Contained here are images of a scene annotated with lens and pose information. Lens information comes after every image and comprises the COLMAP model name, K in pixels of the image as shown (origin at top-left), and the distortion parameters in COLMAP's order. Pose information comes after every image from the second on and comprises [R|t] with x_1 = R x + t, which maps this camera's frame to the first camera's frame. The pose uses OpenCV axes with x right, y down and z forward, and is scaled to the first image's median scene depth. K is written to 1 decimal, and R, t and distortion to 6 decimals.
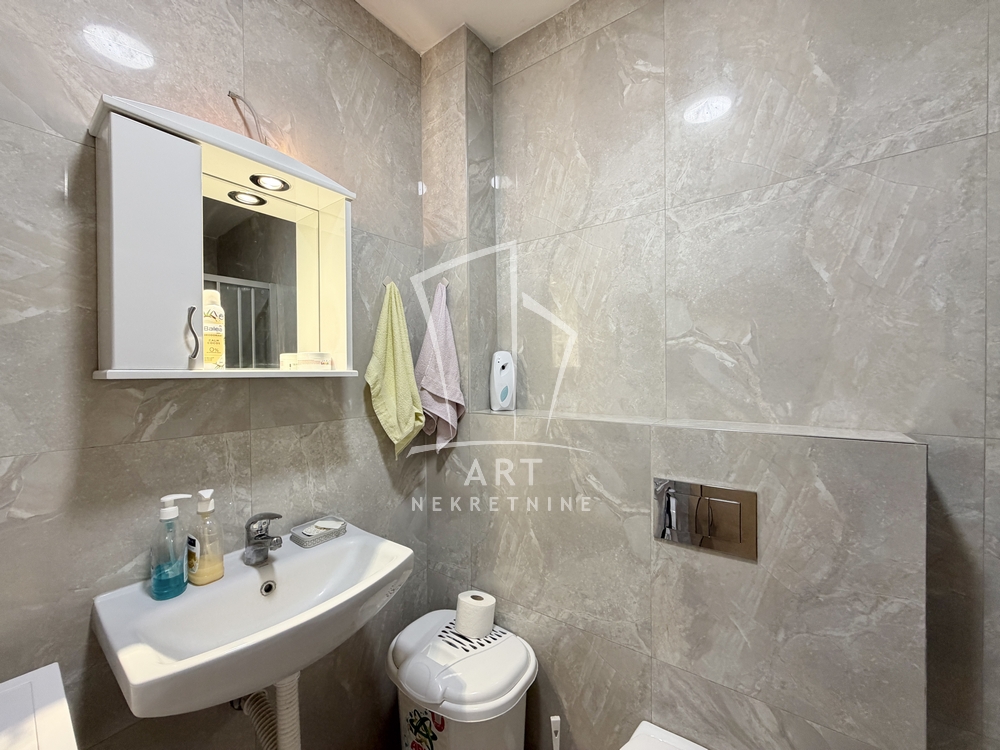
lens RADIAL K [[399.1, 0, 496.5], [0, 399.1, 375.0], [0, 0, 1]] dist [-0.001596, 0.000188]
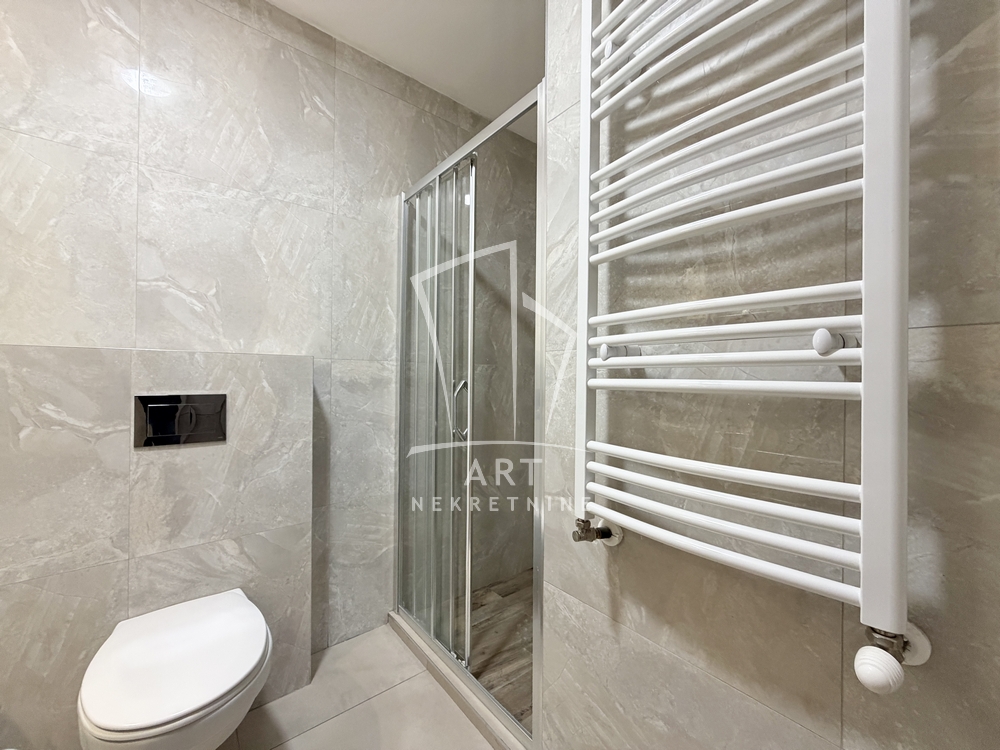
lens RADIAL K [[399.1, 0, 495.6], [0, 399.1, 376.8], [0, 0, 1]] dist [-0.001596, 0.000188]
pose [[0.249826, 0.015646, 0.968164, -0.440382], [0.001387, 0.999863, -0.016516, 0.223427], [-0.968290, 0.005469, 0.249770, -0.267454]]
